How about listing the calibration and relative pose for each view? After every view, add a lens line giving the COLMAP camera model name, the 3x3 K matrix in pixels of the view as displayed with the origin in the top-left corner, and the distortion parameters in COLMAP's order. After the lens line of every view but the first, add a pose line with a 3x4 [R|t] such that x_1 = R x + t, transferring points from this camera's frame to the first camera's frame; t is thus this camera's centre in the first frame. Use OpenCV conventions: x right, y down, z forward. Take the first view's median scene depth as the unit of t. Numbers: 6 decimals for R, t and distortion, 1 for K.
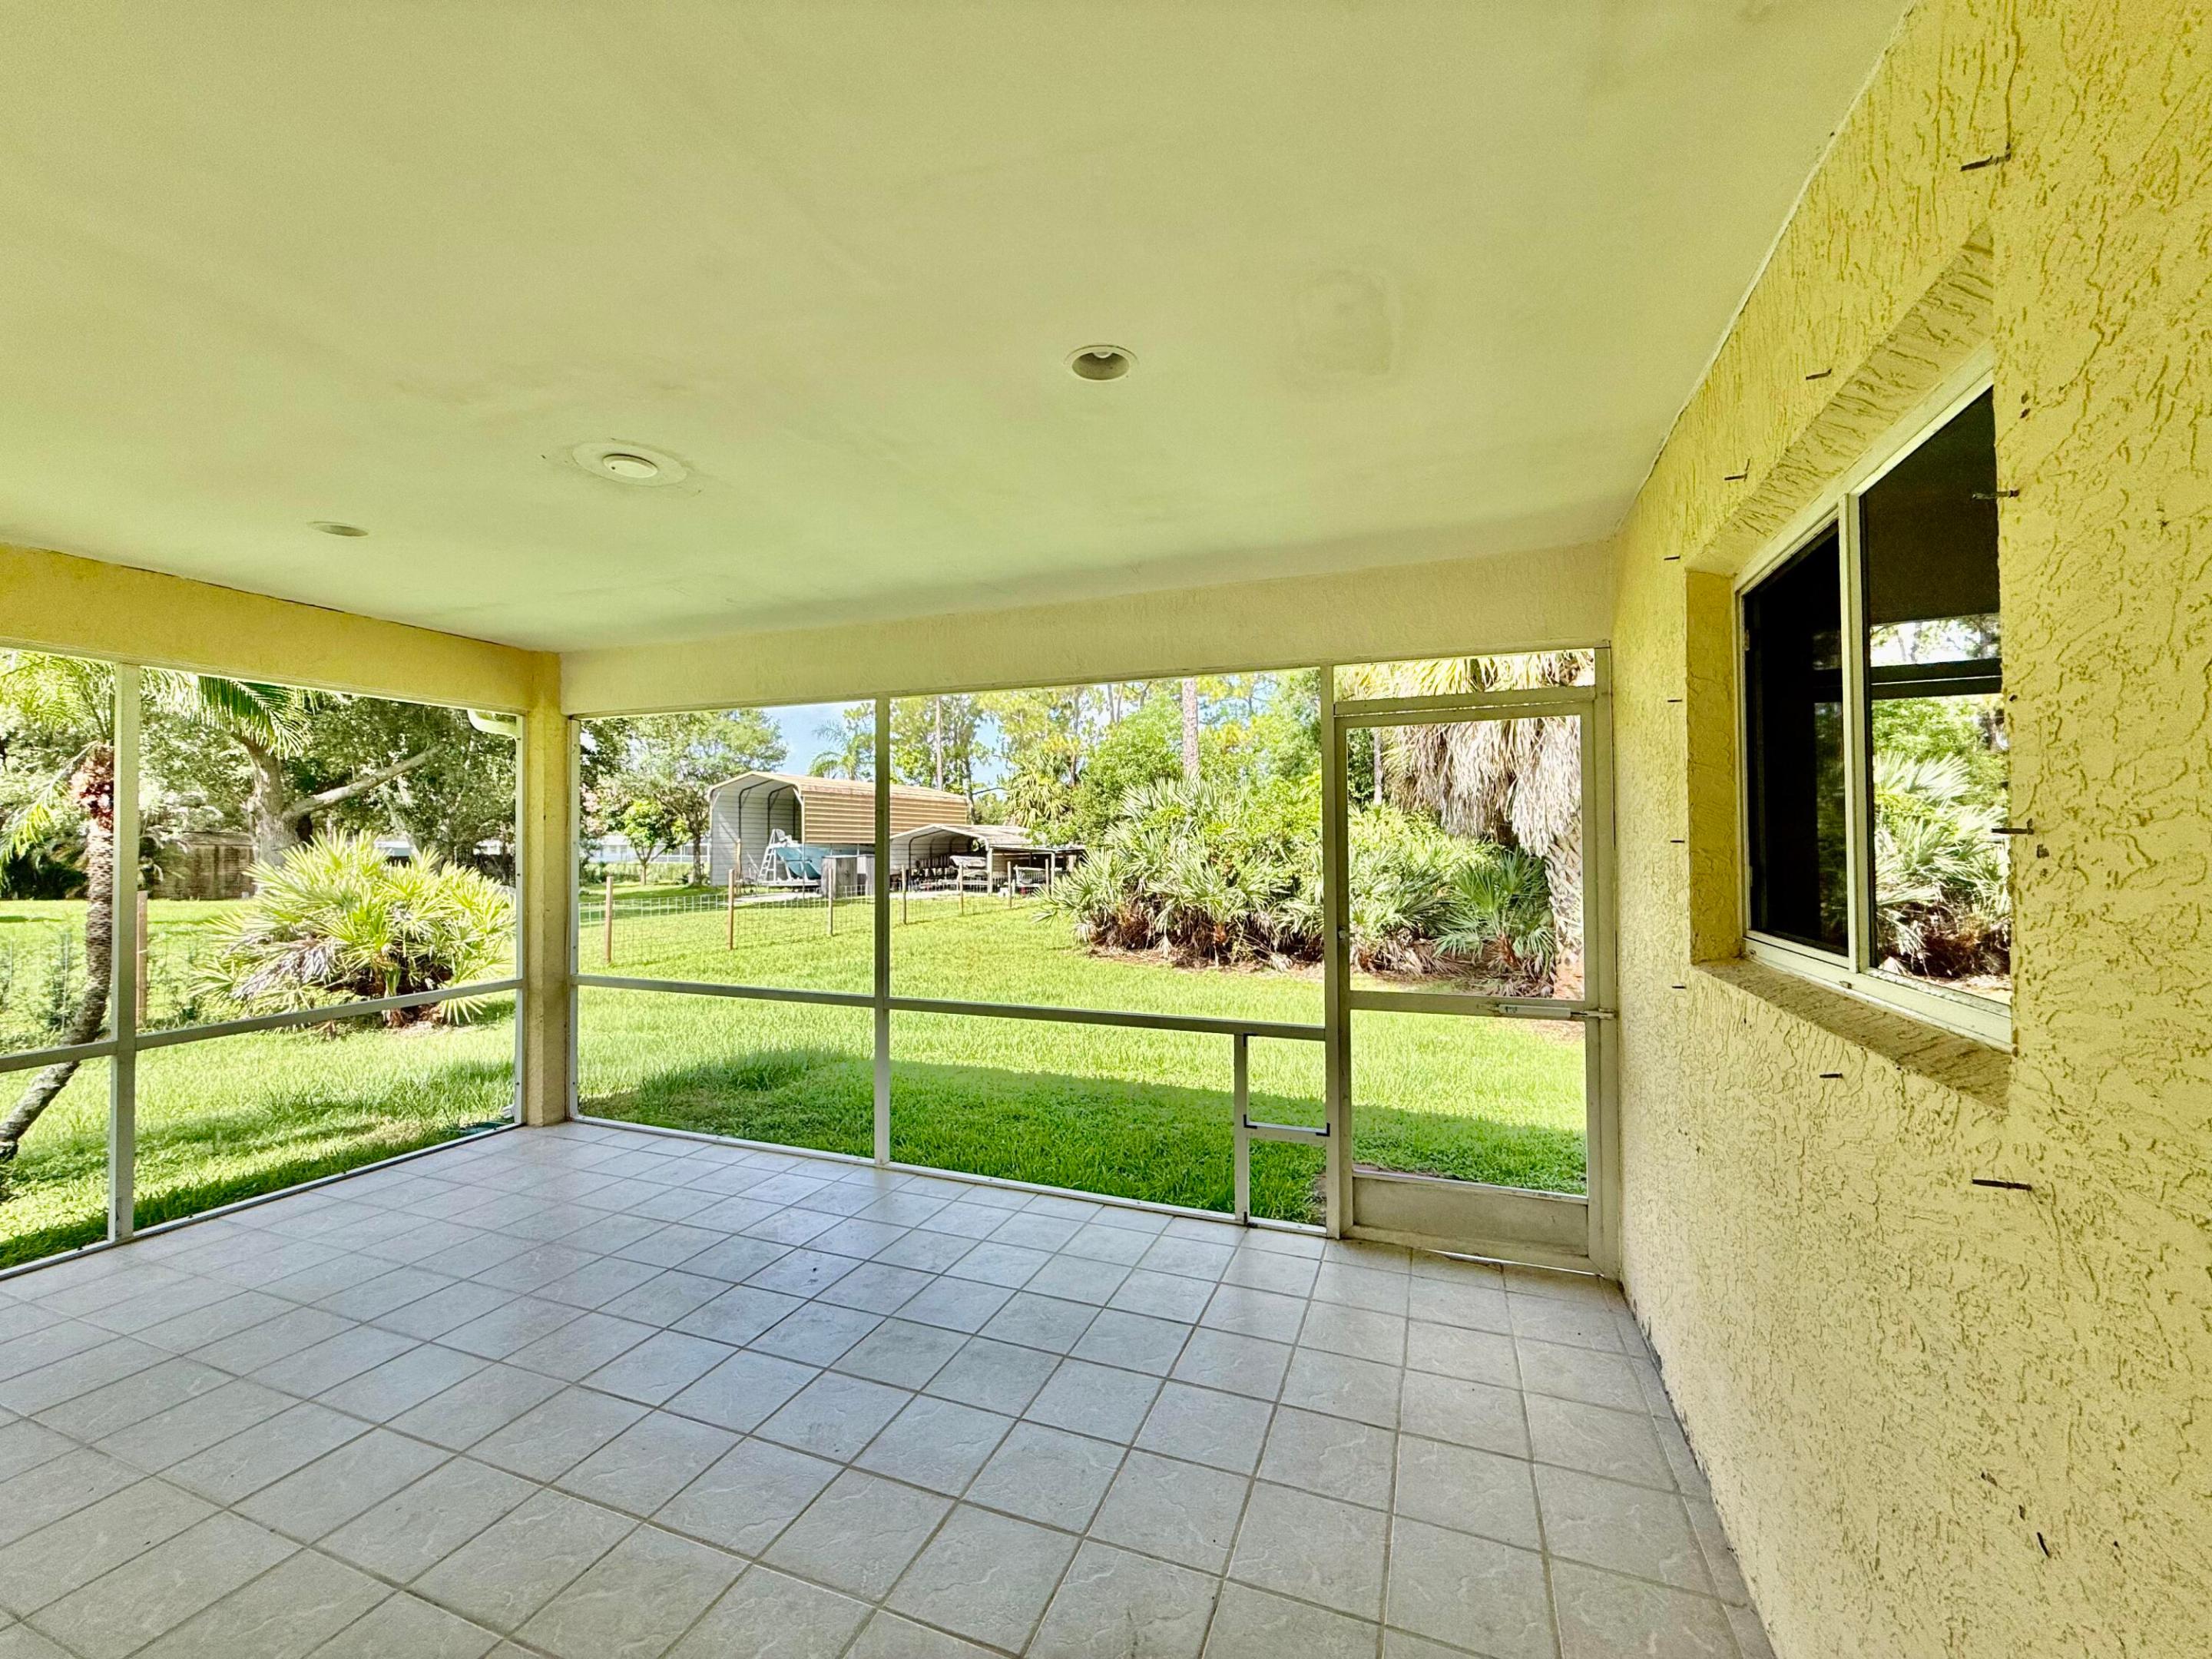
lens RADIAL K [[882.8, 0, 1098.7], [0, 882.8, 836.3], [0, 0, 1]] dist [-0.000530, 0.000347]
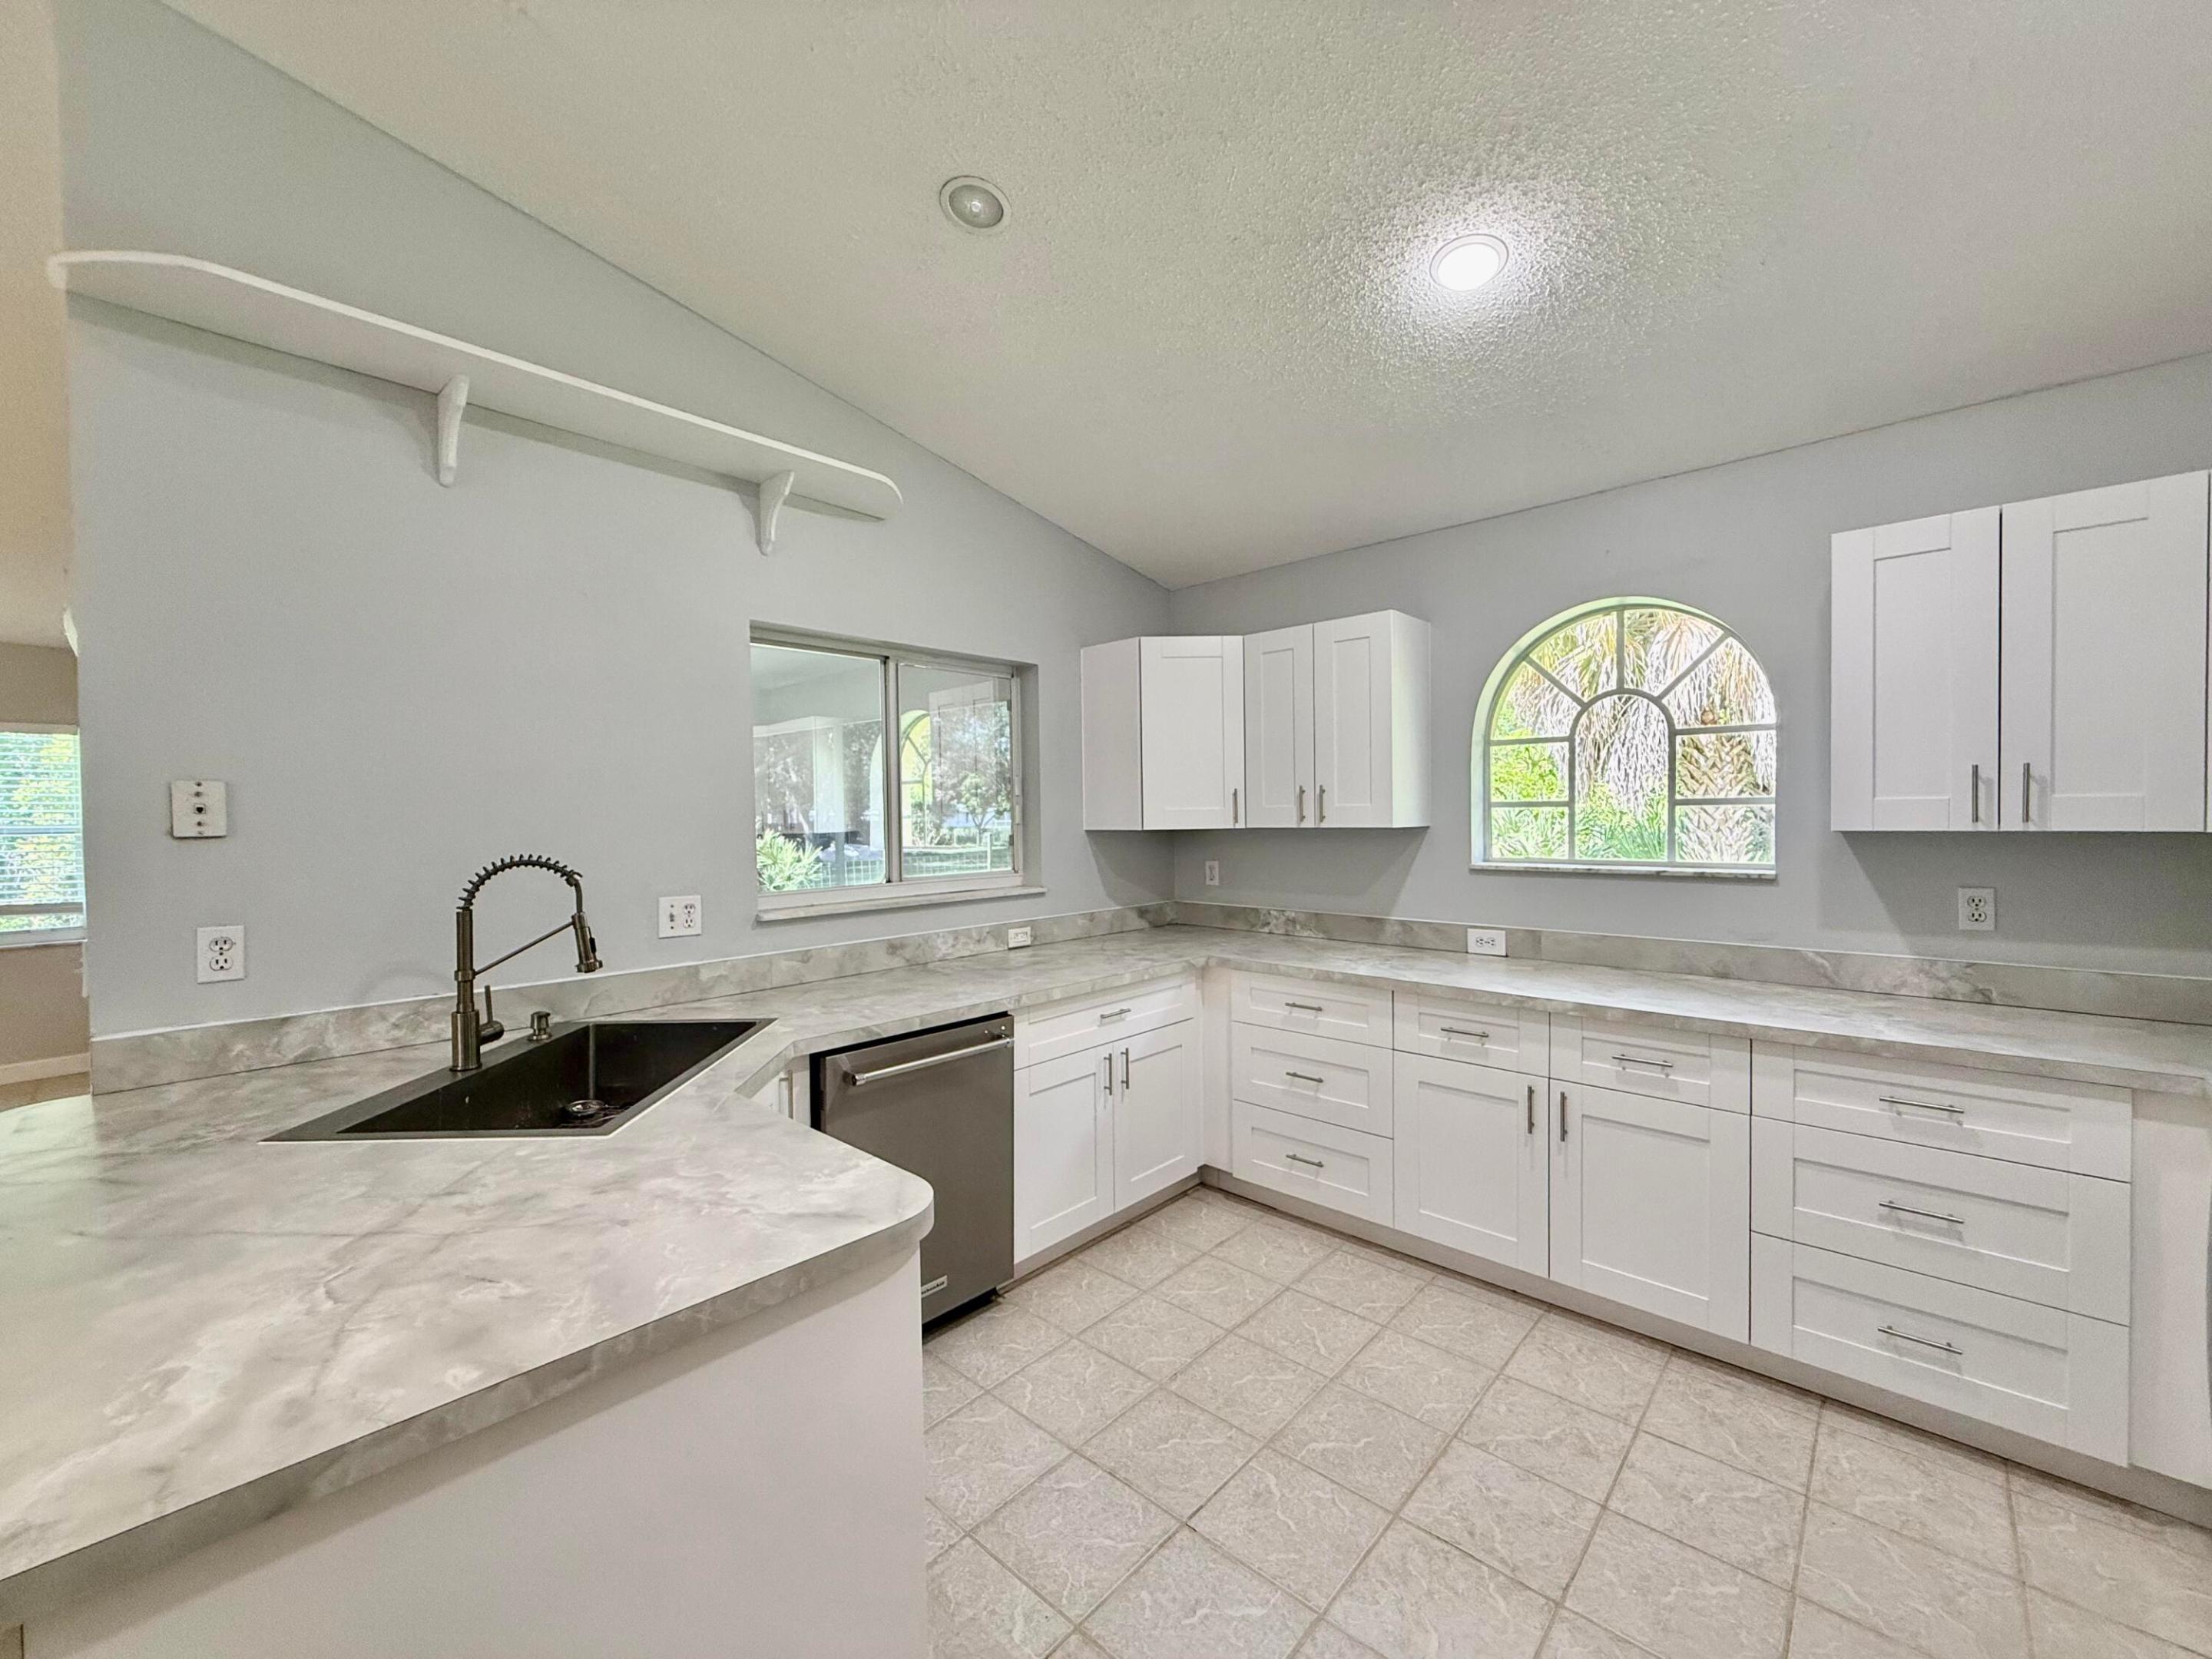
lens RADIAL K [[882.8, 0, 1101.1], [0, 882.8, 832.2], [0, 0, 1]] dist [-0.000530, 0.000347]
pose [[0.929872, -0.001612, -0.367880, 0.183300], [0.015431, 0.999281, 0.034626, -0.003799], [0.367560, -0.037875, 0.929228, -0.068351]]
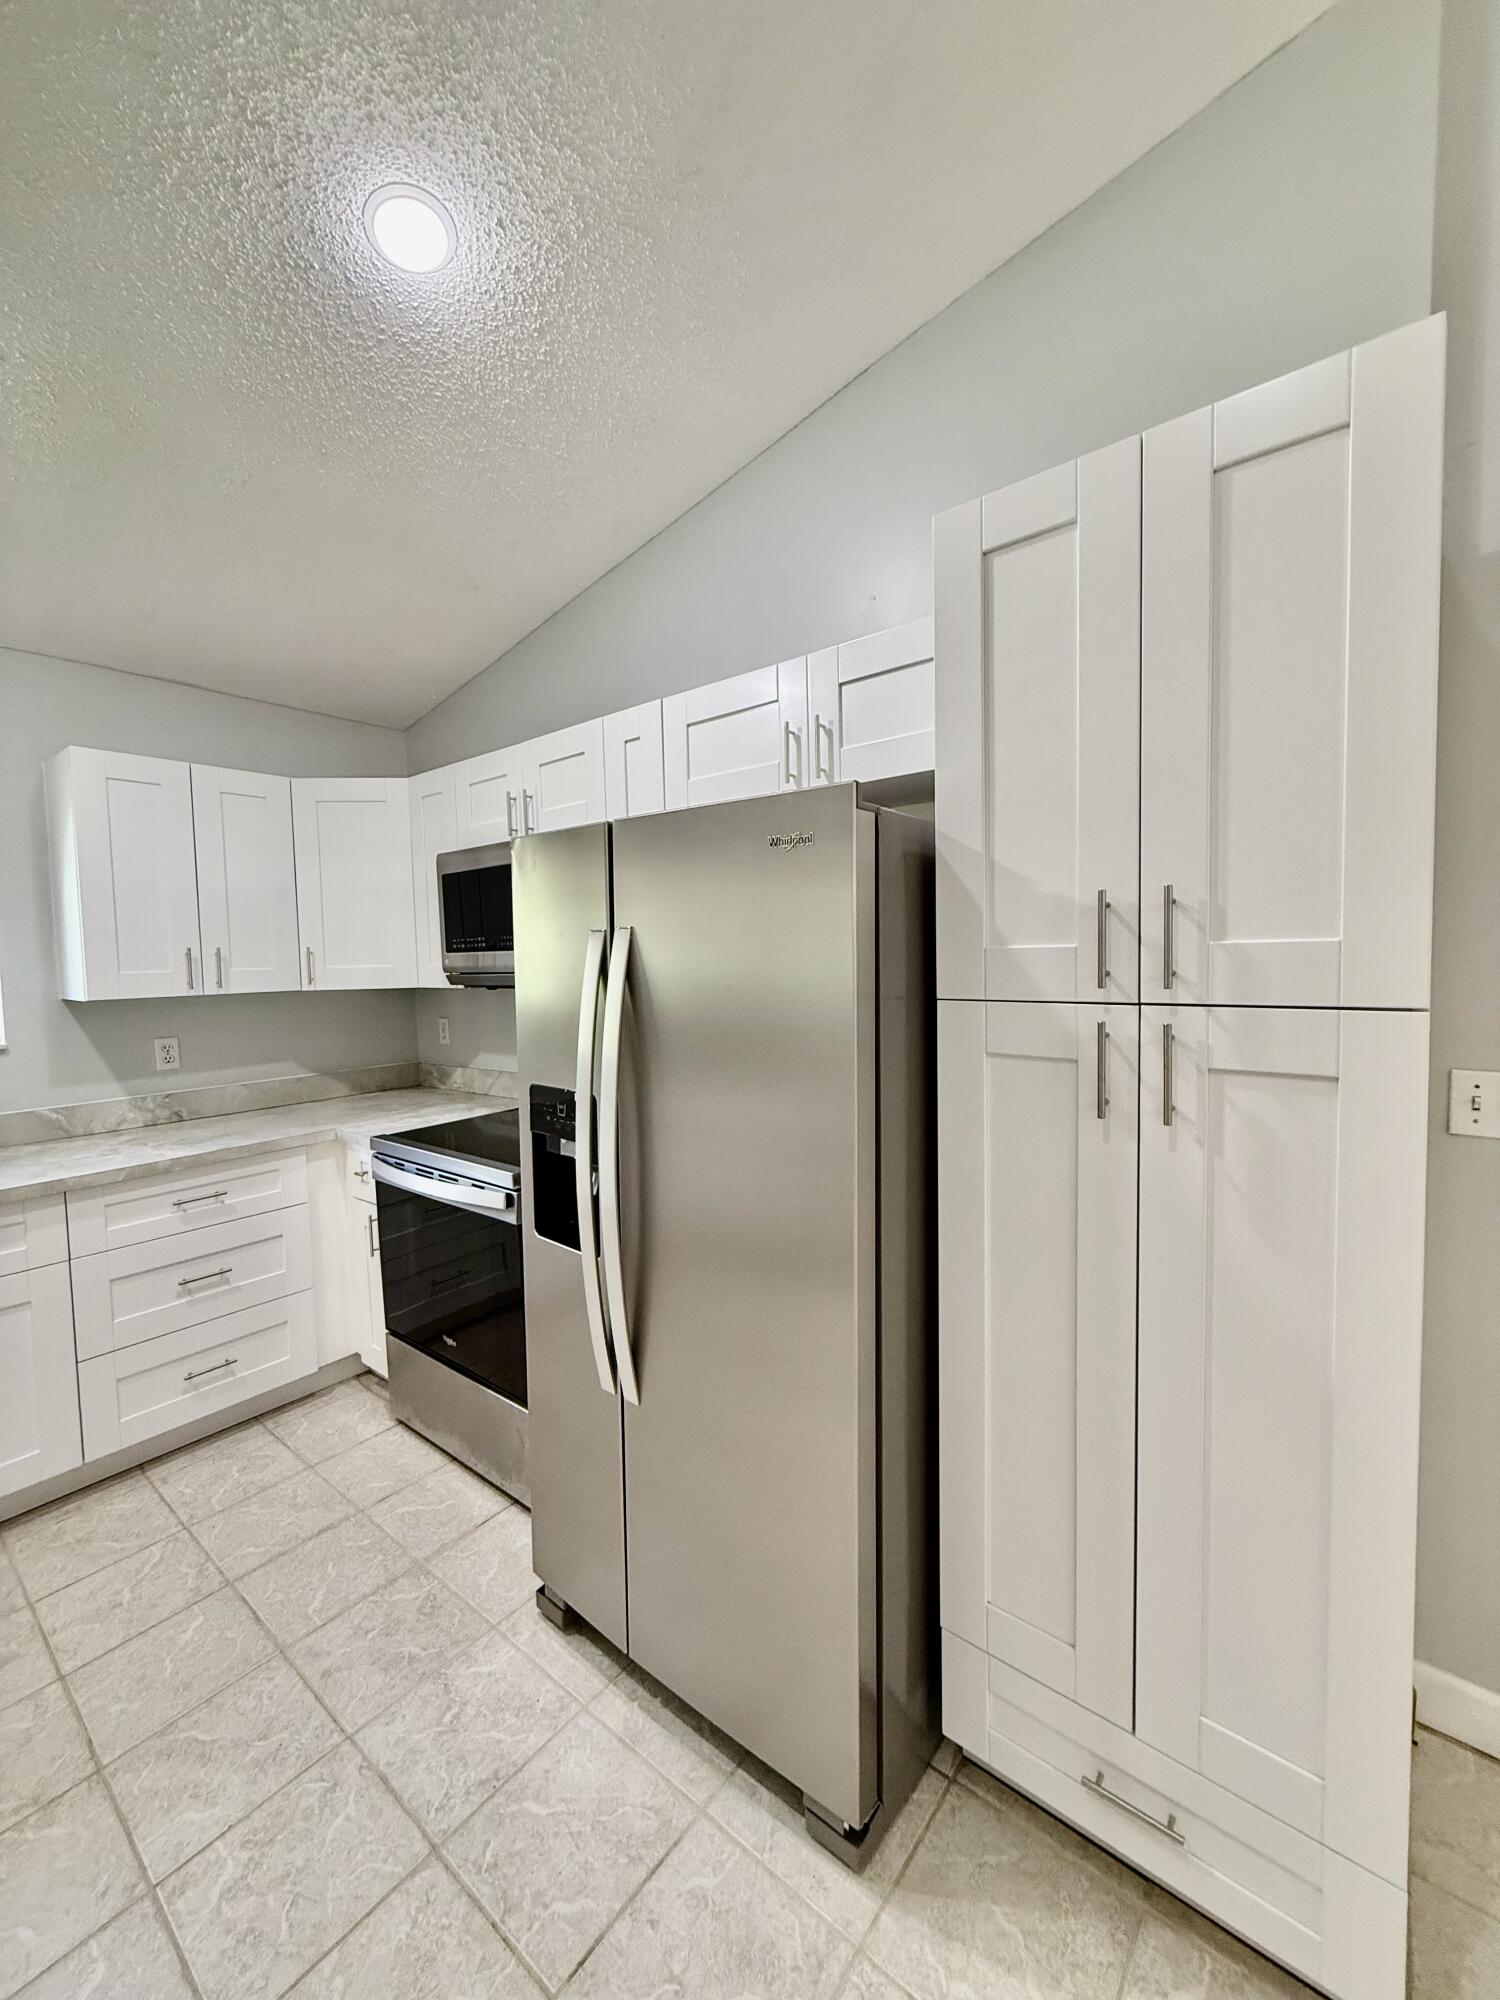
lens RADIAL K [[798.2, 0, 749.4], [0, 798.2, 994.5], [0, 0, 1]] dist [-0.000530, 0.000347]
pose [[0.307368, -0.052928, 0.950118, 0.139566], [0.009102, 0.998570, 0.052683, -0.005093], [-0.951547, -0.007545, 0.307410, -0.059178]]
